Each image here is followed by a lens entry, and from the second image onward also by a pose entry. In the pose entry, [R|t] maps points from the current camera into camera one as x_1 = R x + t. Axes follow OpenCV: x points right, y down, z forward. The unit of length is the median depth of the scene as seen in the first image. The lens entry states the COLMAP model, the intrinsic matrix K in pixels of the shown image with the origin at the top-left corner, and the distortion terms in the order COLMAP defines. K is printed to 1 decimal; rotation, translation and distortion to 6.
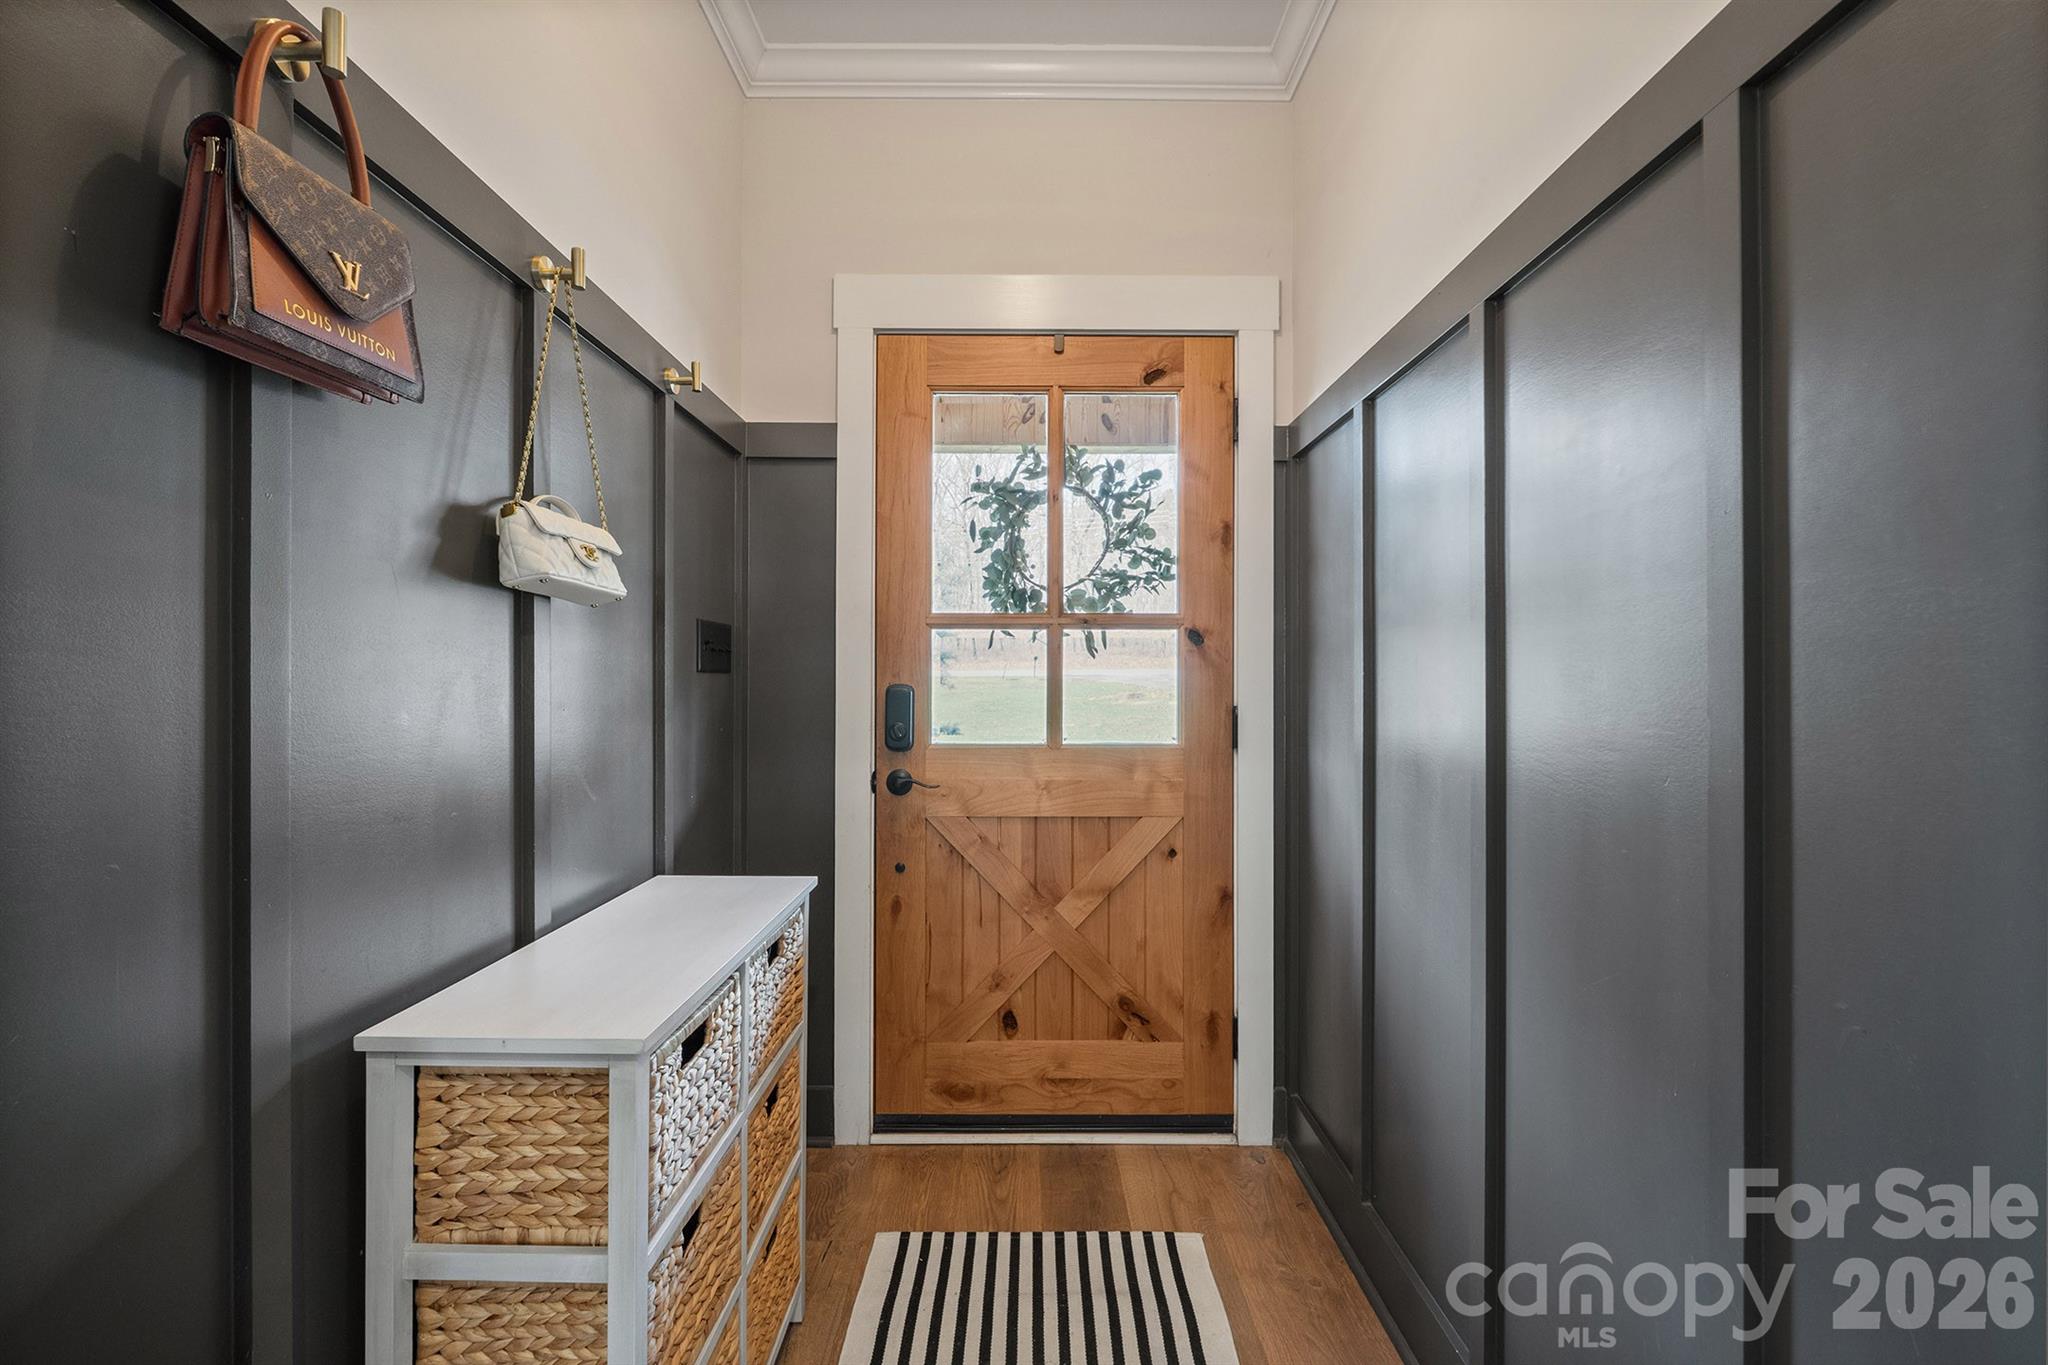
lens RADIAL K [[865.9, 0, 1027.1], [0, 865.9, 678.8], [0, 0, 1]] dist [-0.007662, 0.001271]
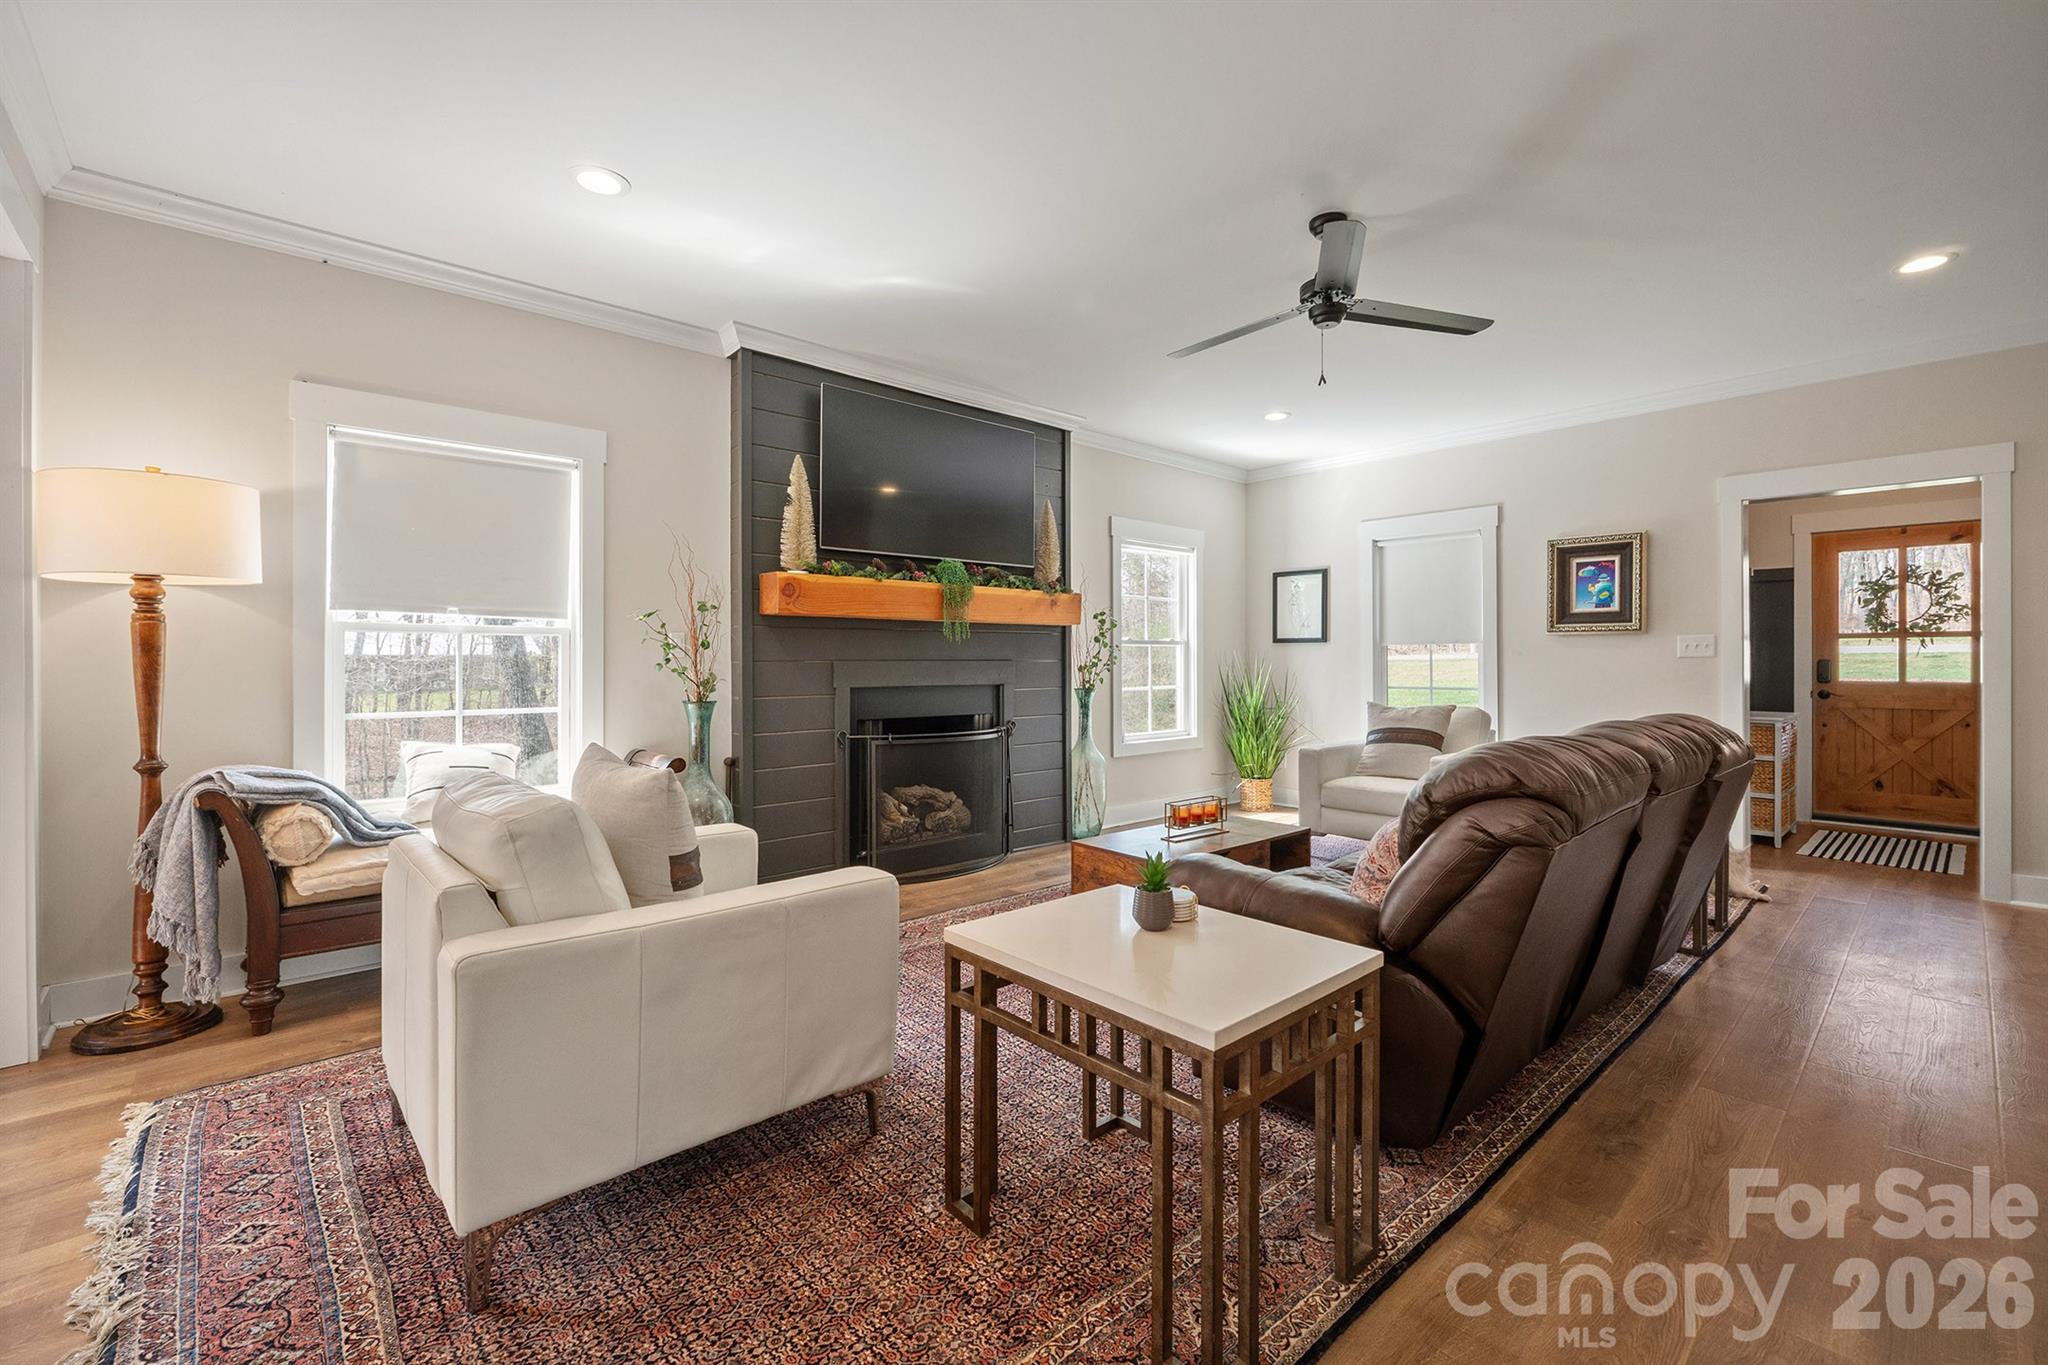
lens RADIAL K [[865.9, 0, 1036.6], [0, 865.9, 661.8], [0, 0, 1]] dist [-0.007662, 0.001271]
pose [[0.685528, -0.002773, -0.728041, 0.128511], [0.006364, 0.999977, 0.002183, -0.006965], [0.728019, -0.006130, 0.685530, -2.645749]]
